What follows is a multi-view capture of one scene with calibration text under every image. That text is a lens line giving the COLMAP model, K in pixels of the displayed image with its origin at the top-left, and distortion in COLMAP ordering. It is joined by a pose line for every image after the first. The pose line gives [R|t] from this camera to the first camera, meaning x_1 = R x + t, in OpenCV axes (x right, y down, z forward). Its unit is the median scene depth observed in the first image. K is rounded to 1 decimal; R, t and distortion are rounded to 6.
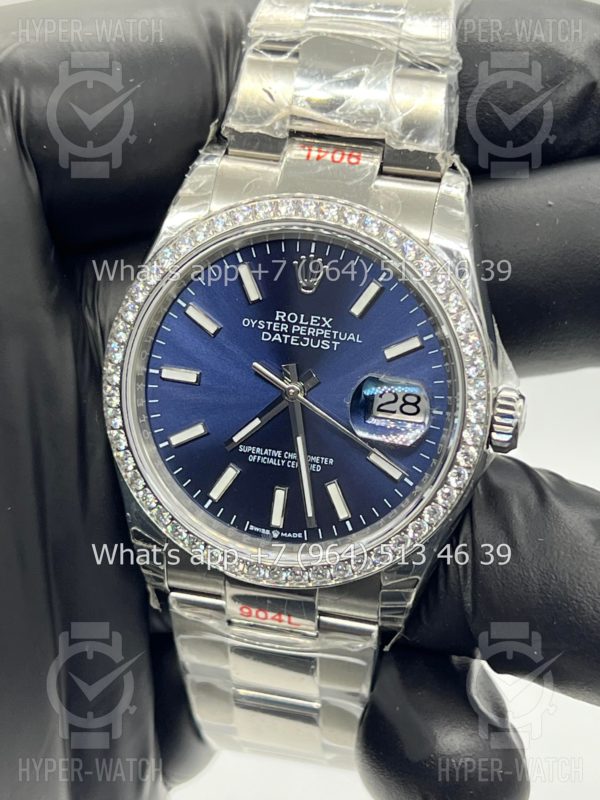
lens RADIAL K [[1878.3, 0, 300.0], [0, 1878.3, 400.0], [0, 0, 1]] dist [0.236060, -0.627651]
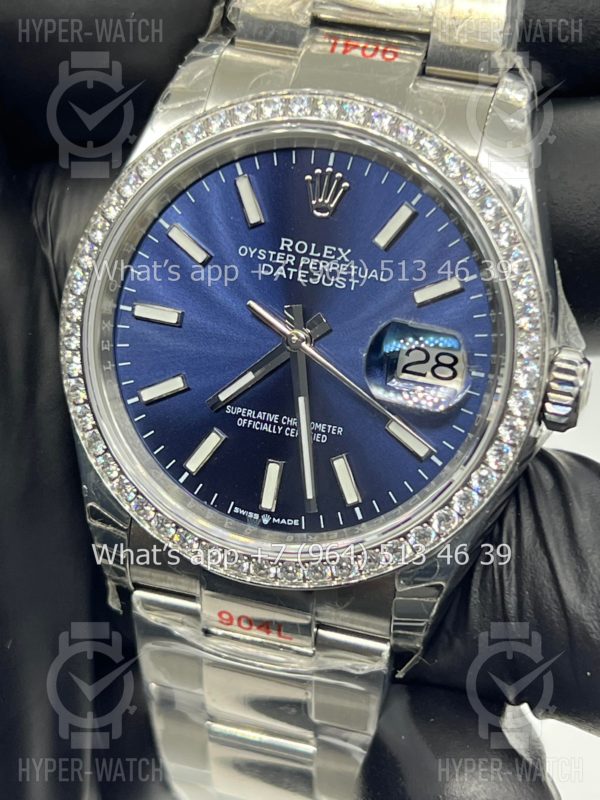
lens RADIAL K [[1878.3, 0, 300.0], [0, 1878.3, 400.0], [0, 0, 1]] dist [0.236060, -0.627651]
pose [[0.997965, 0.052737, -0.035850, 0.027287], [-0.054215, 0.997662, -0.041605, 0.053507], [0.033572, 0.043464, 0.998491, 0.207518]]
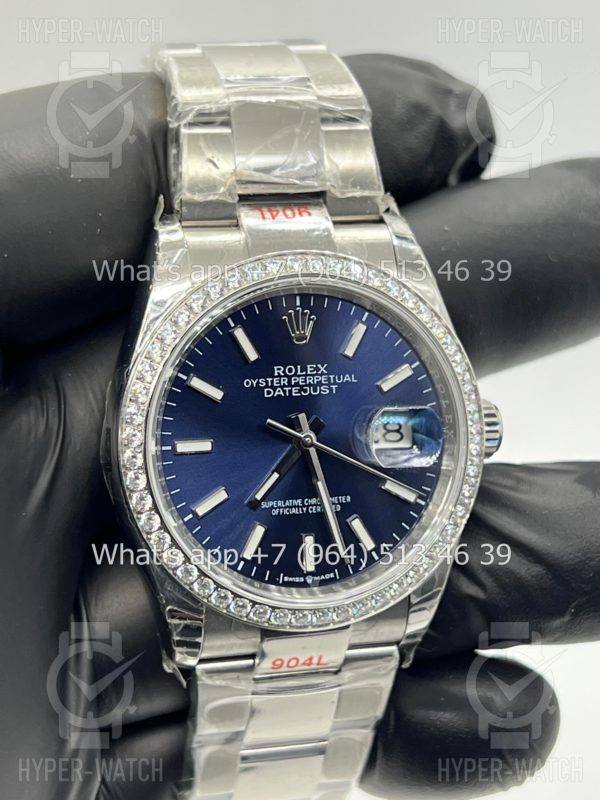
lens RADIAL K [[1878.3, 0, 300.0], [0, 1878.3, 400.0], [0, 0, 1]] dist [0.236060, -0.627651]
pose [[0.888570, -0.182016, 0.421087, -0.436873], [0.198311, 0.980125, 0.005189, -0.031853], [-0.413663, 0.078896, 0.907005, 0.057479]]
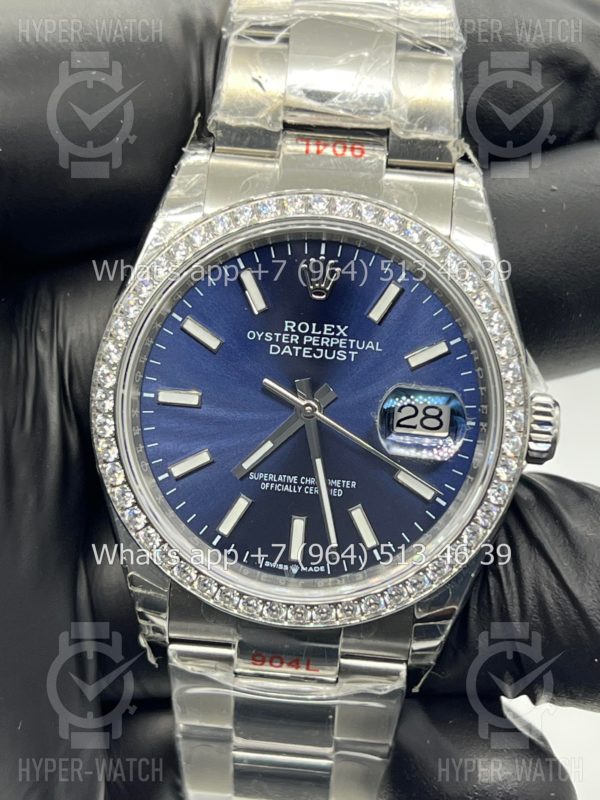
lens RADIAL K [[1878.3, 0, 300.0], [0, 1878.3, 400.0], [0, 0, 1]] dist [0.236060, -0.627651]
pose [[0.988843, -0.049319, 0.140560, -0.133382], [0.054450, 0.997975, -0.032893, 0.020481], [-0.138653, 0.040179, 0.989526, 0.108645]]
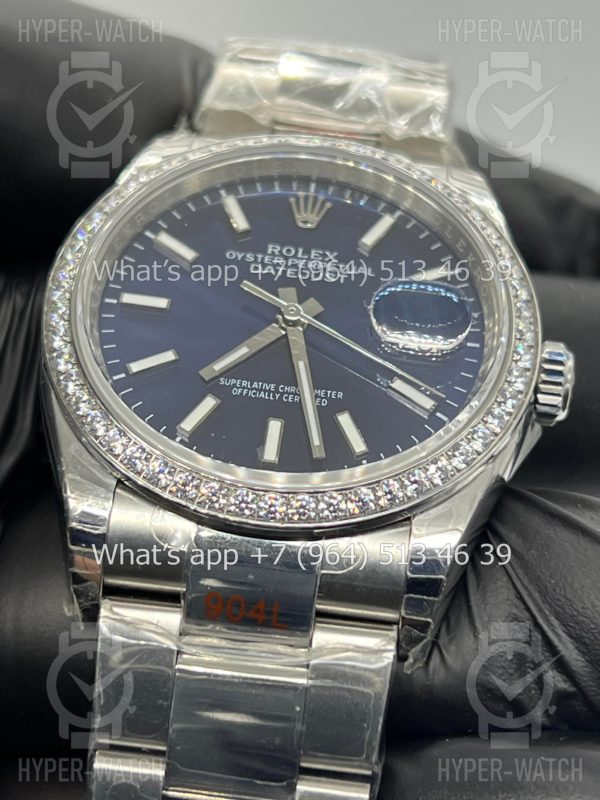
lens RADIAL K [[1878.3, 0, 300.0], [0, 1878.3, 400.0], [0, 0, 1]] dist [0.236060, -0.627651]
pose [[0.978025, 0.111564, 0.176125, -0.135700], [0.026332, 0.771913, -0.635182, 0.524908], [-0.206817, 0.625862, 0.752013, 0.420332]]
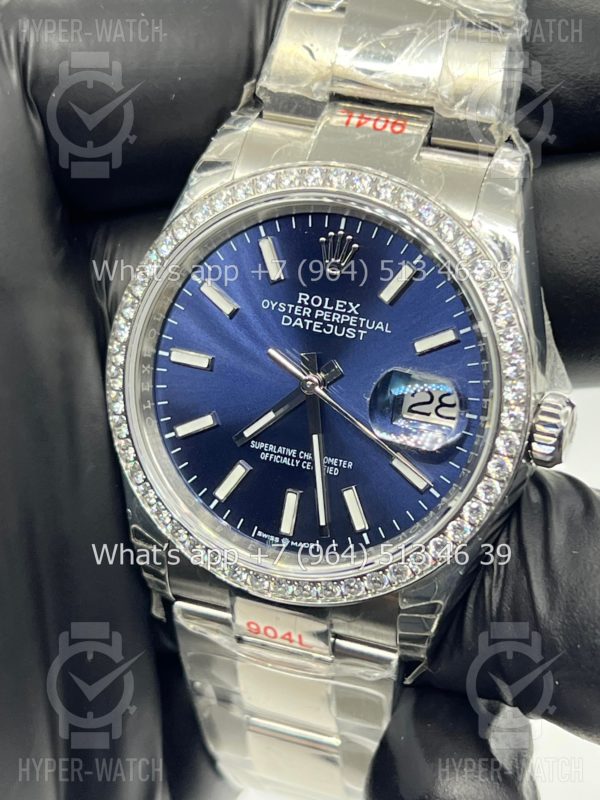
lens RADIAL K [[1878.3, 0, 300.0], [0, 1878.3, 400.0], [0, 0, 1]] dist [0.236060, -0.627651]
pose [[0.991187, 0.058094, -0.119052, 0.096768], [-0.060424, 0.998044, -0.016055, 0.017755], [0.117886, 0.023107, 0.992758, 0.113852]]
